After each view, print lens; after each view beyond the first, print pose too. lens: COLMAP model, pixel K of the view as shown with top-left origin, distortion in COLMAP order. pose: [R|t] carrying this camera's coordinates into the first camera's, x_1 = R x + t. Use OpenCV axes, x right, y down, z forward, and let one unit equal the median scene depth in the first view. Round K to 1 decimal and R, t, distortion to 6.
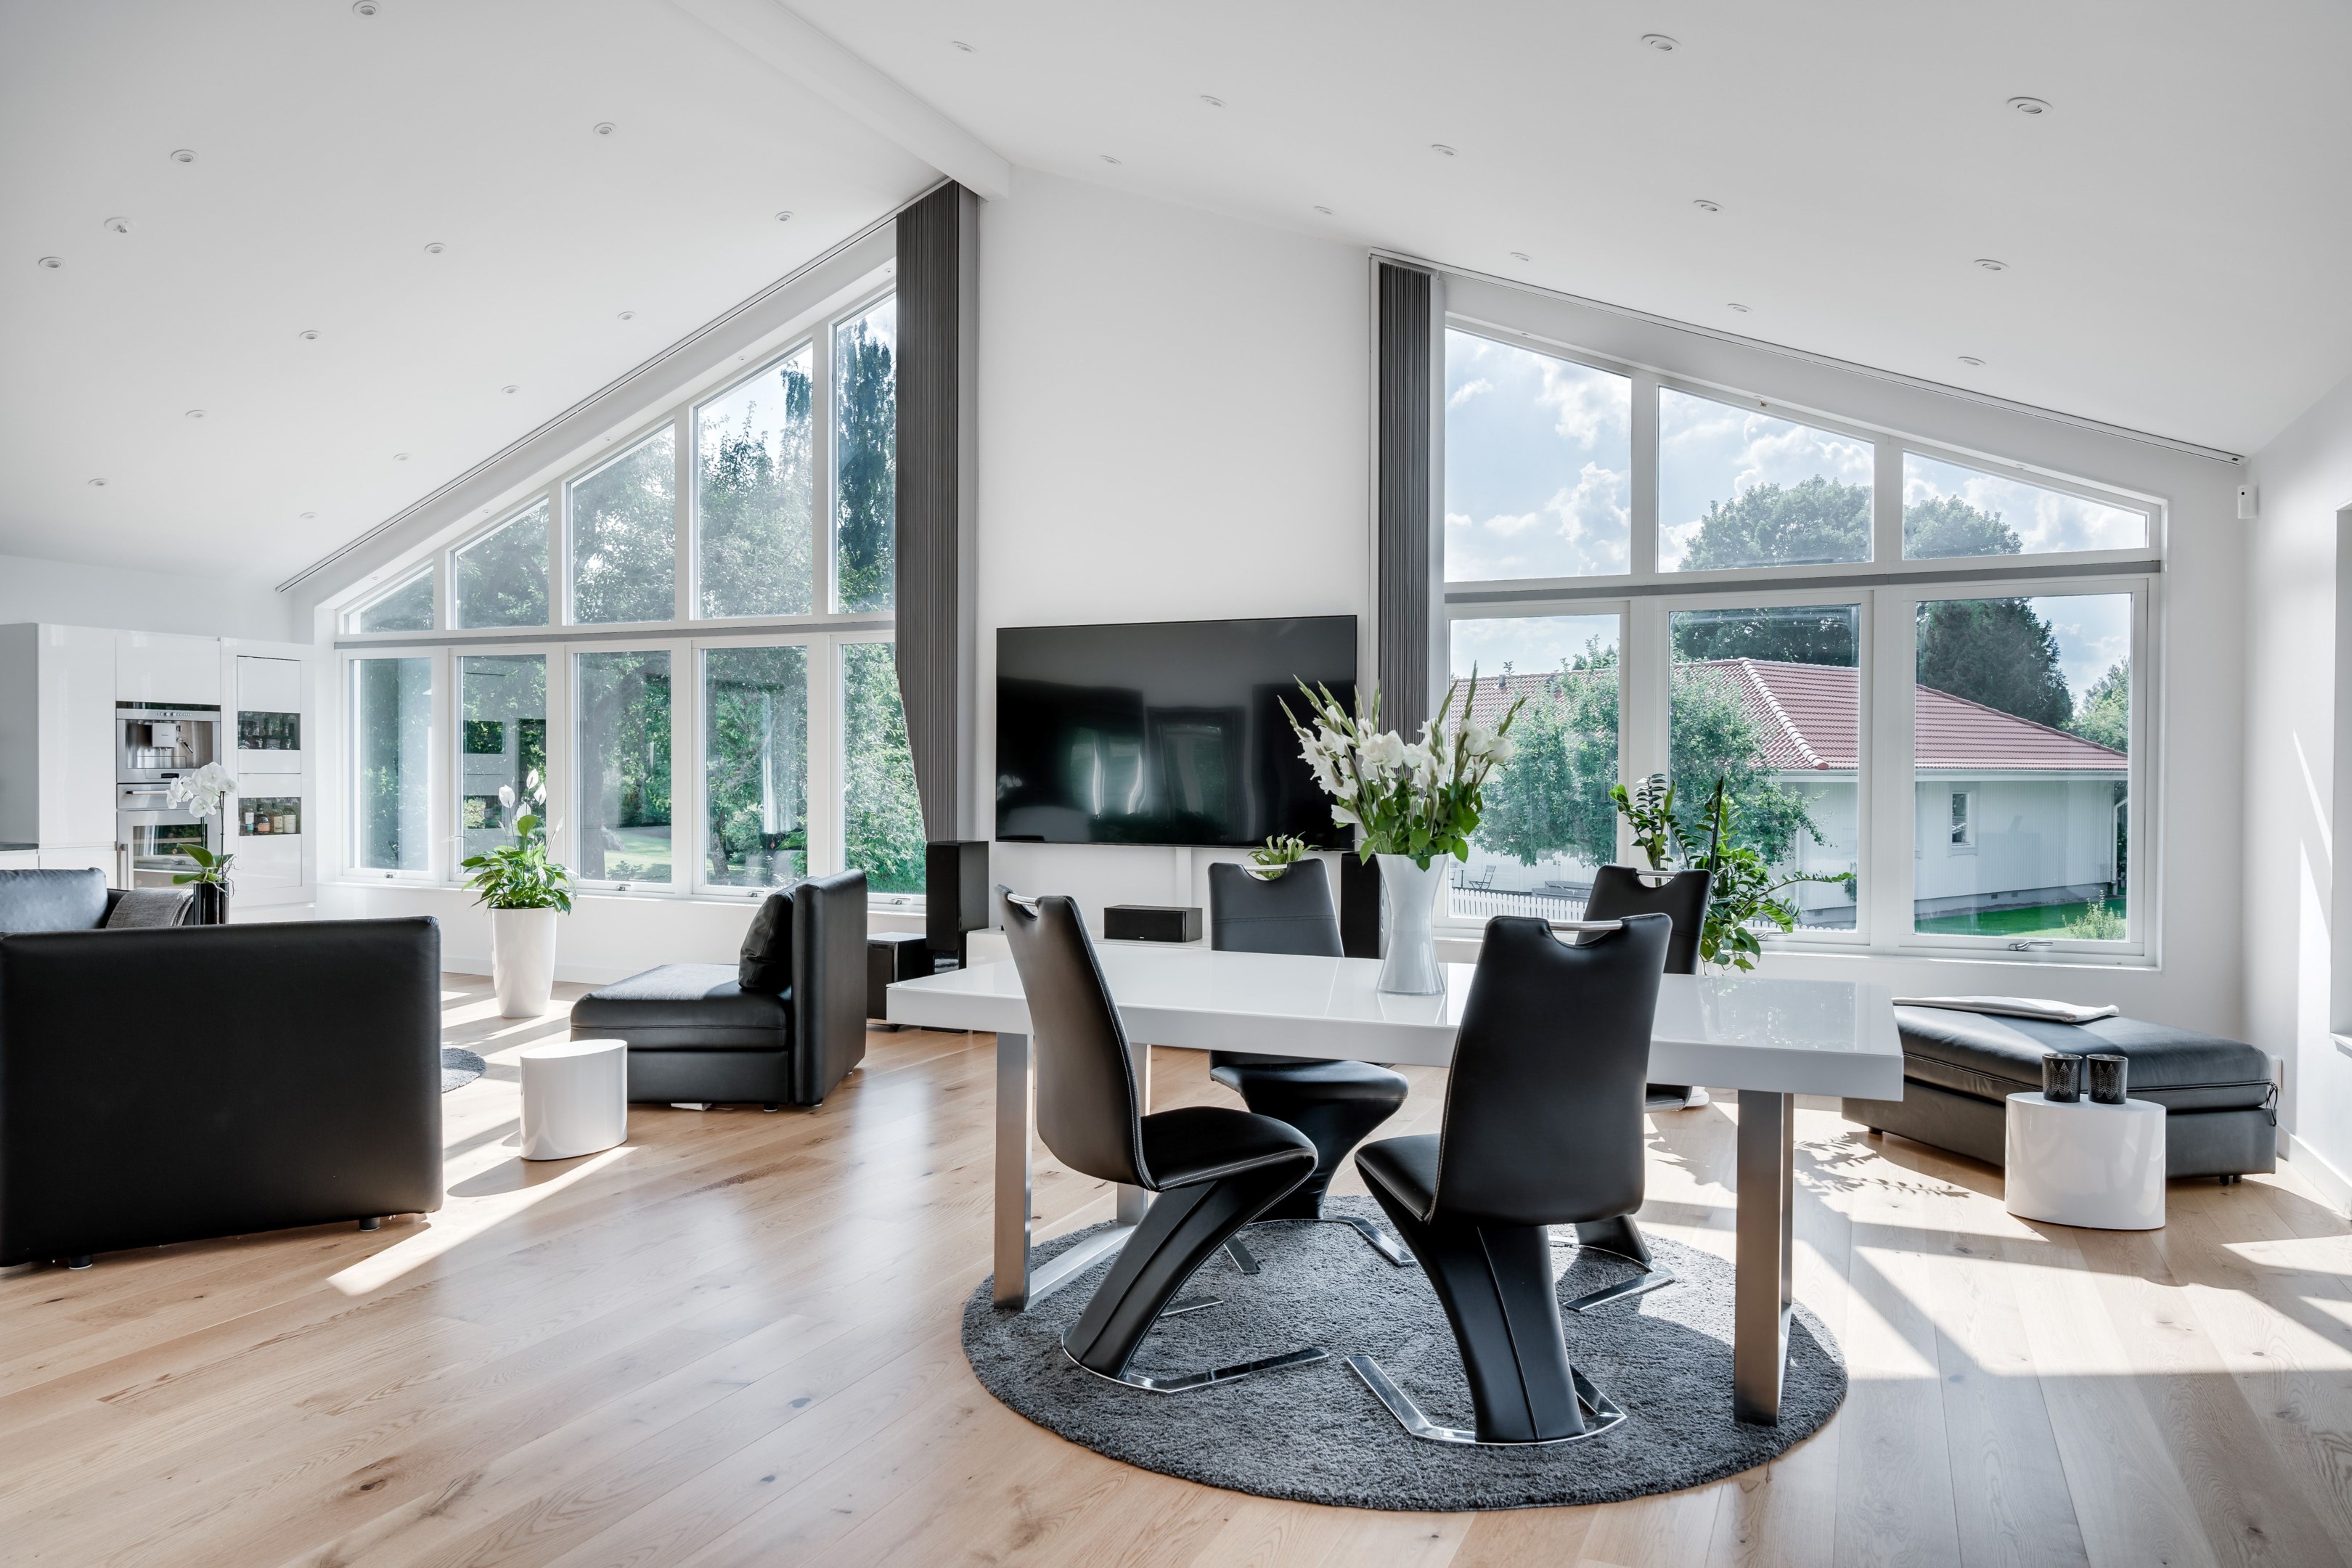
lens RADIAL K [[1617.0, 0, 1175.2], [0, 1617.0, 784.9], [0, 0, 1]] dist [0.004972, 0.003571]
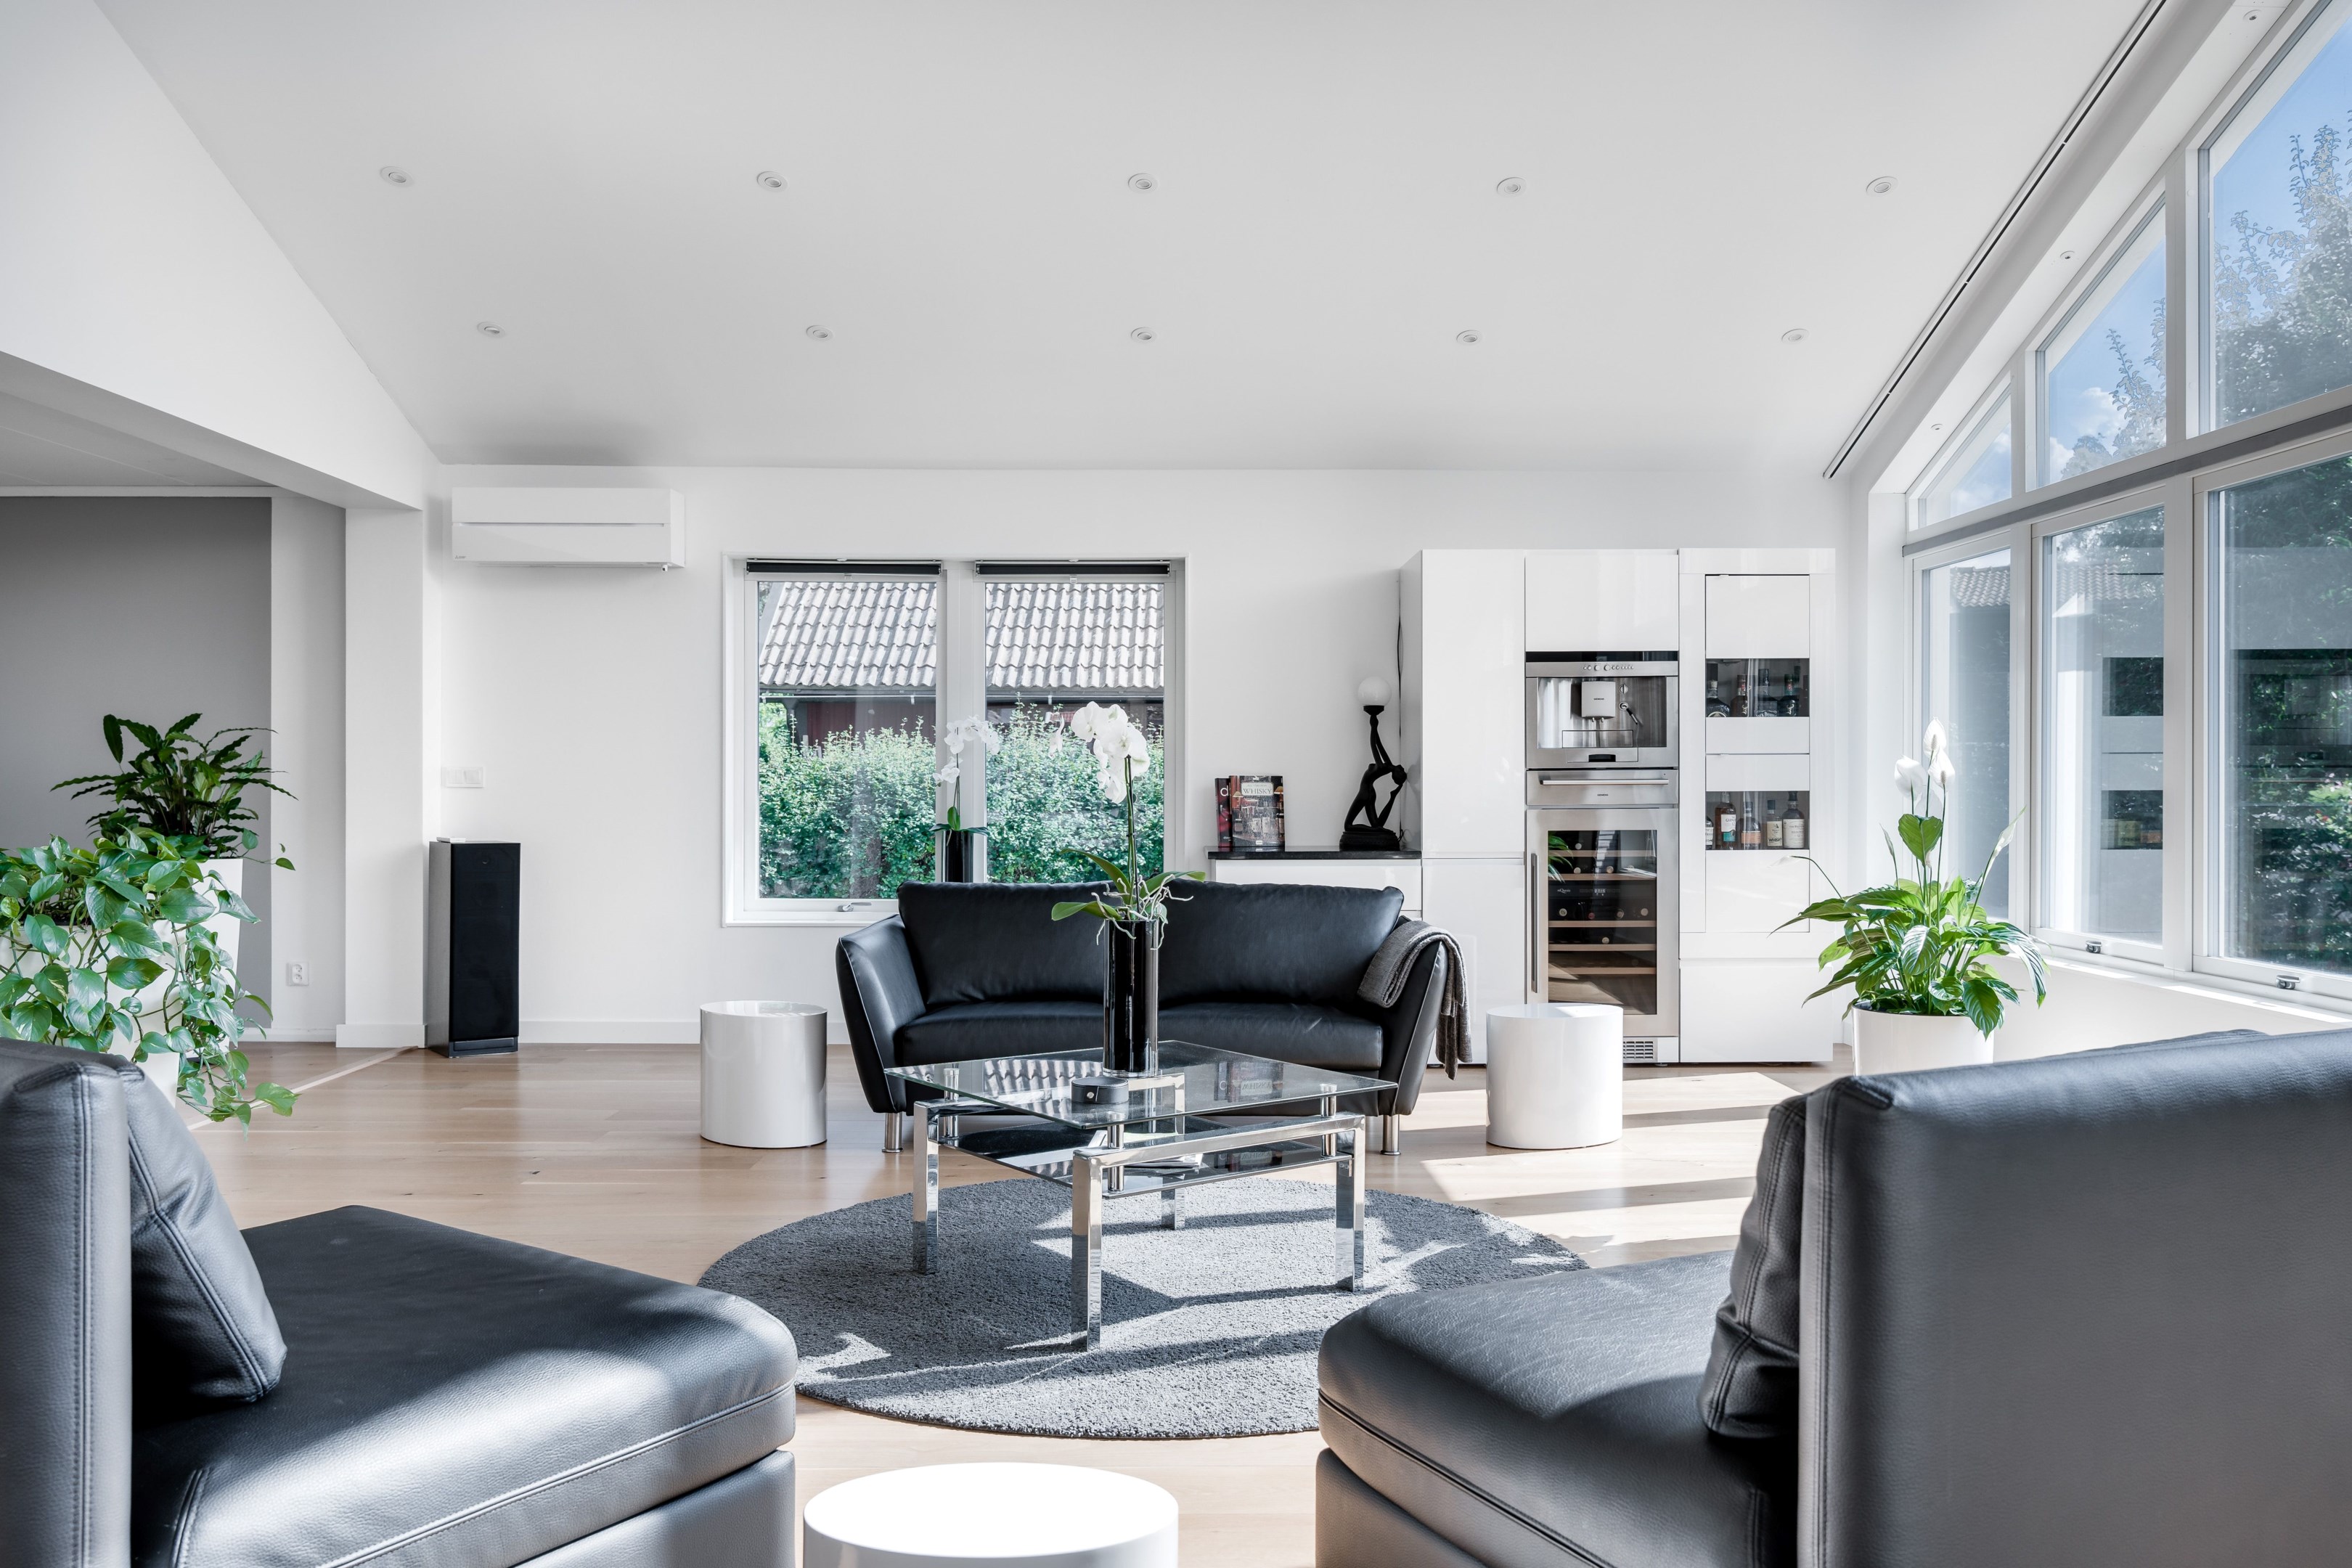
lens RADIAL K [[1796.5, 0, 1167.6], [0, 1796.5, 778.1], [0, 0, 1]] dist [-0.009264, 0.001555]
pose [[0.422779, -0.009508, -0.906183, -0.014040], [-0.002992, 0.999925, -0.011888, 0.012009], [0.906228, 0.007737, 0.422719, 0.499812]]
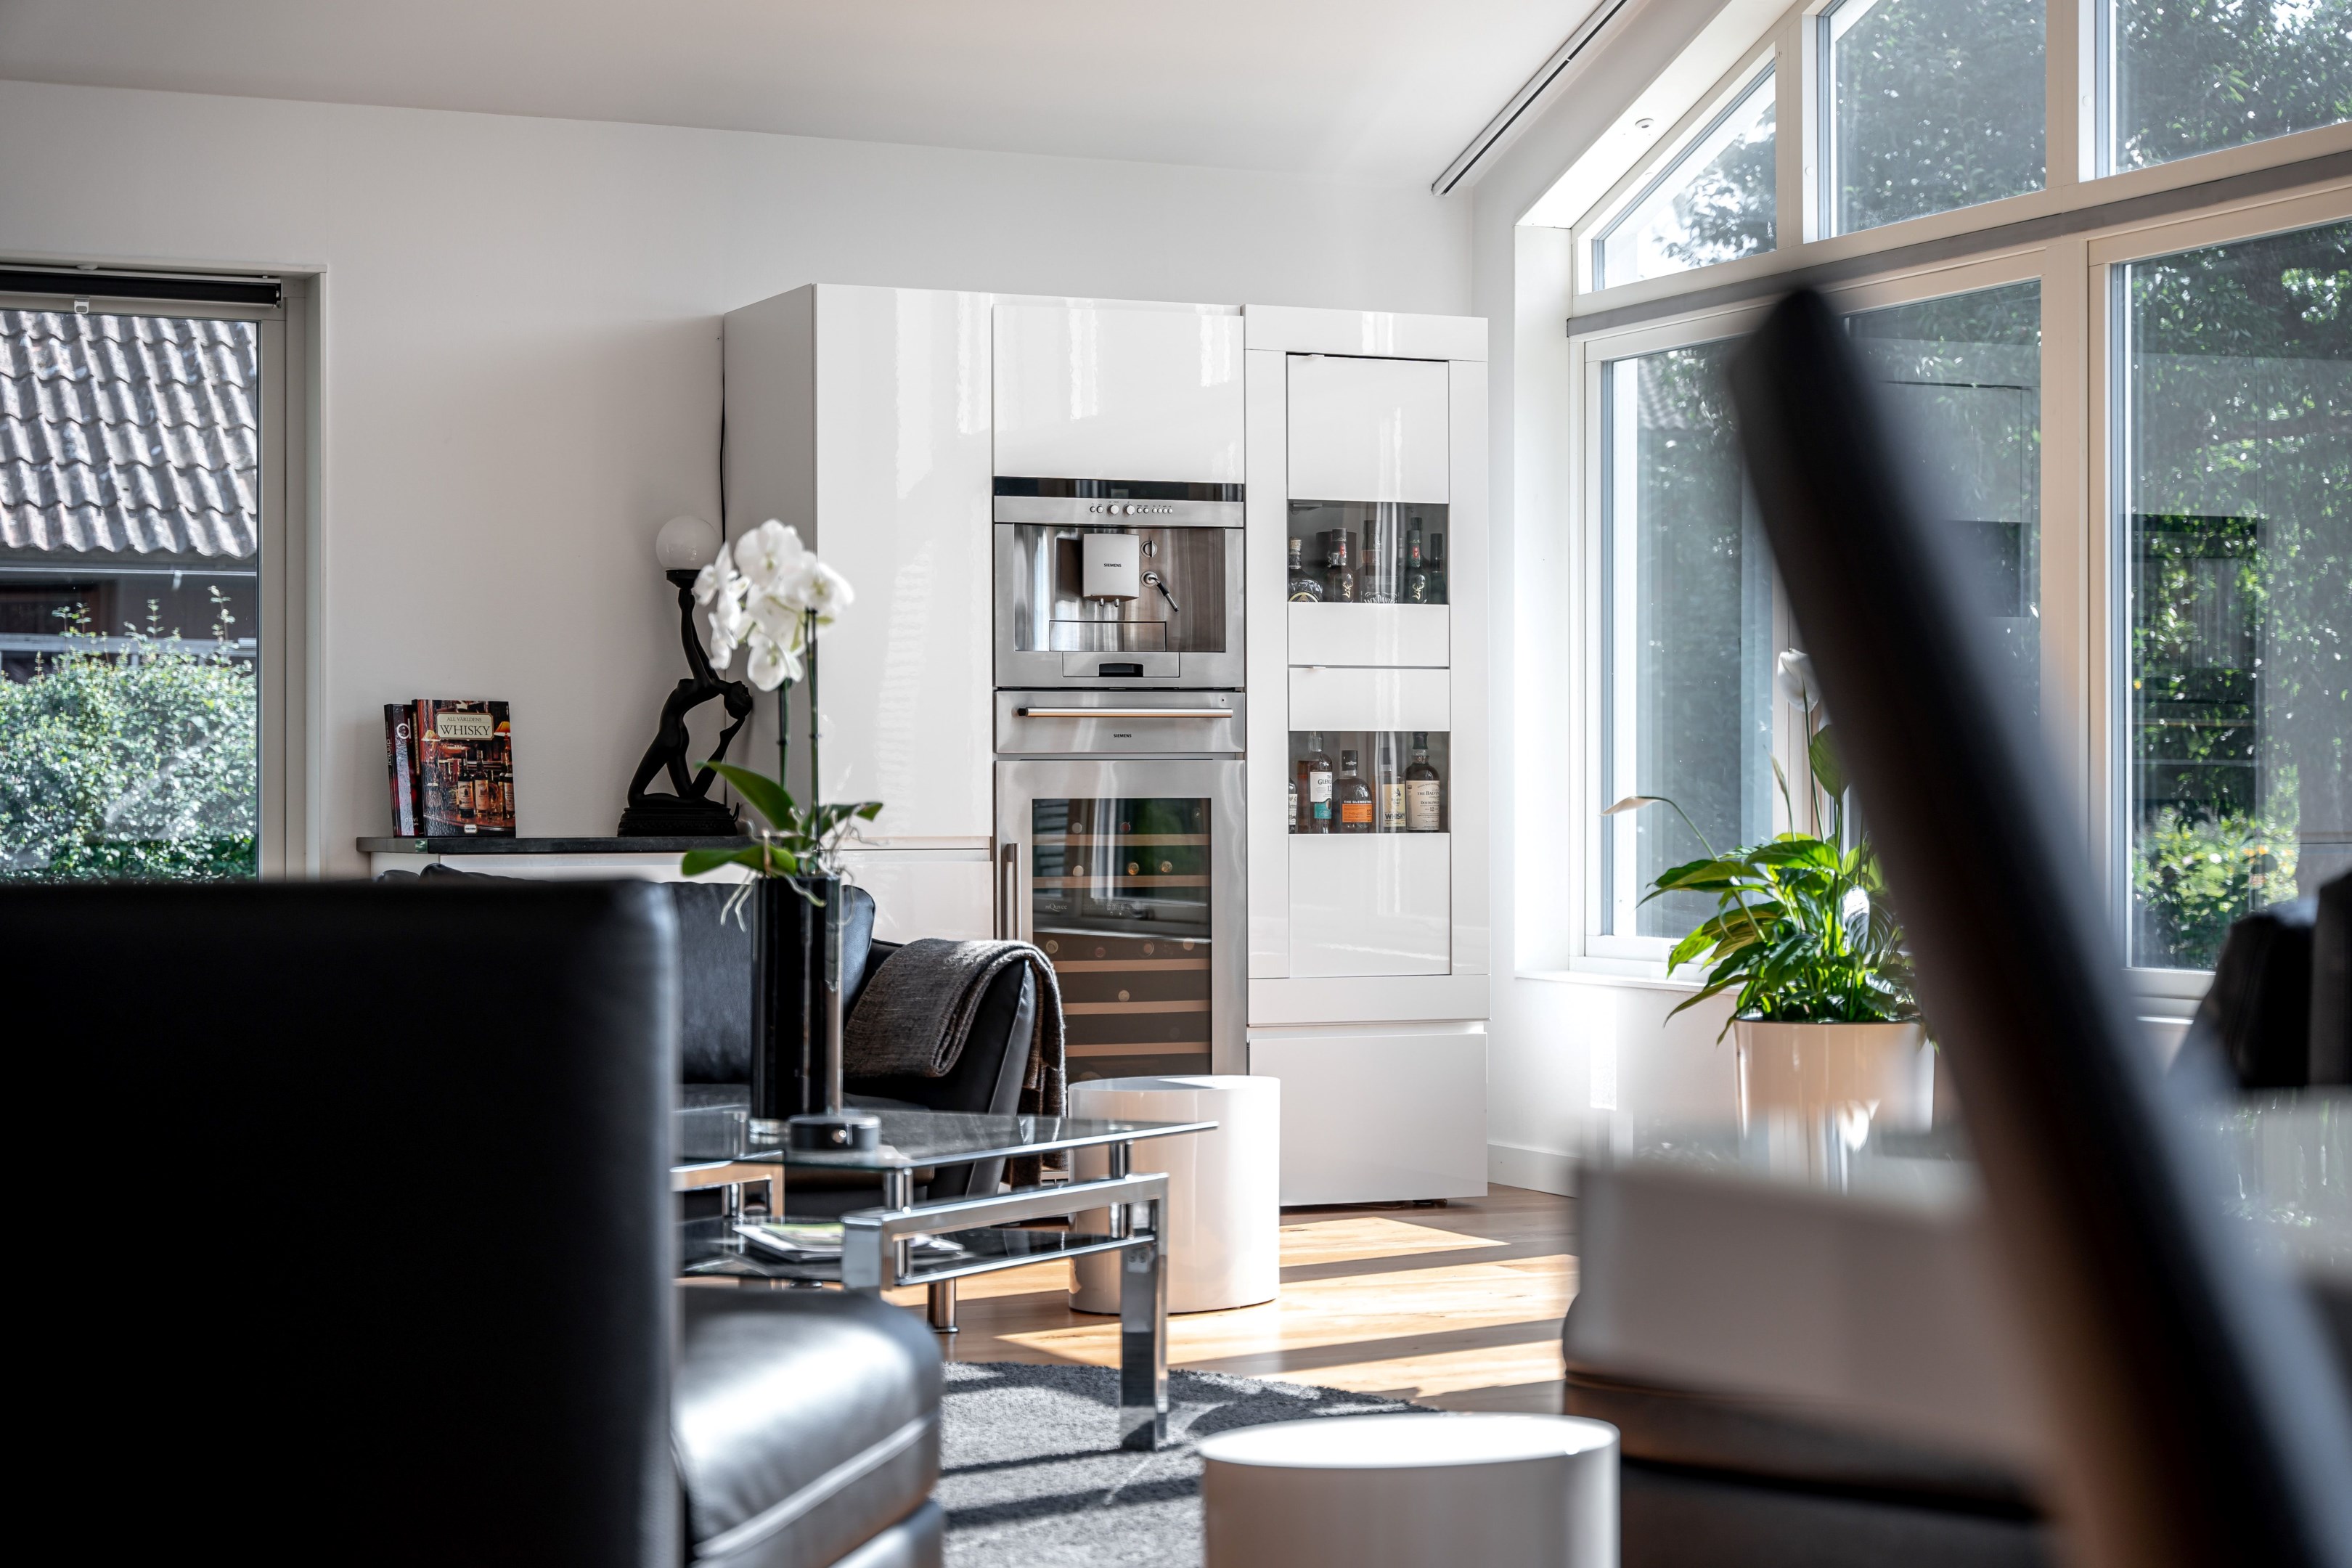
lens RADIAL K [[4201.0, 0, 1179.0], [0, 4201.0, 795.5], [0, 0, 1]] dist [-0.065207, 0.000000]
pose [[0.757359, -0.010056, -0.652921, 0.035799], [0.000852, 0.999896, -0.014412, 0.037064], [0.652998, 0.010359, 0.757289, 0.250521]]
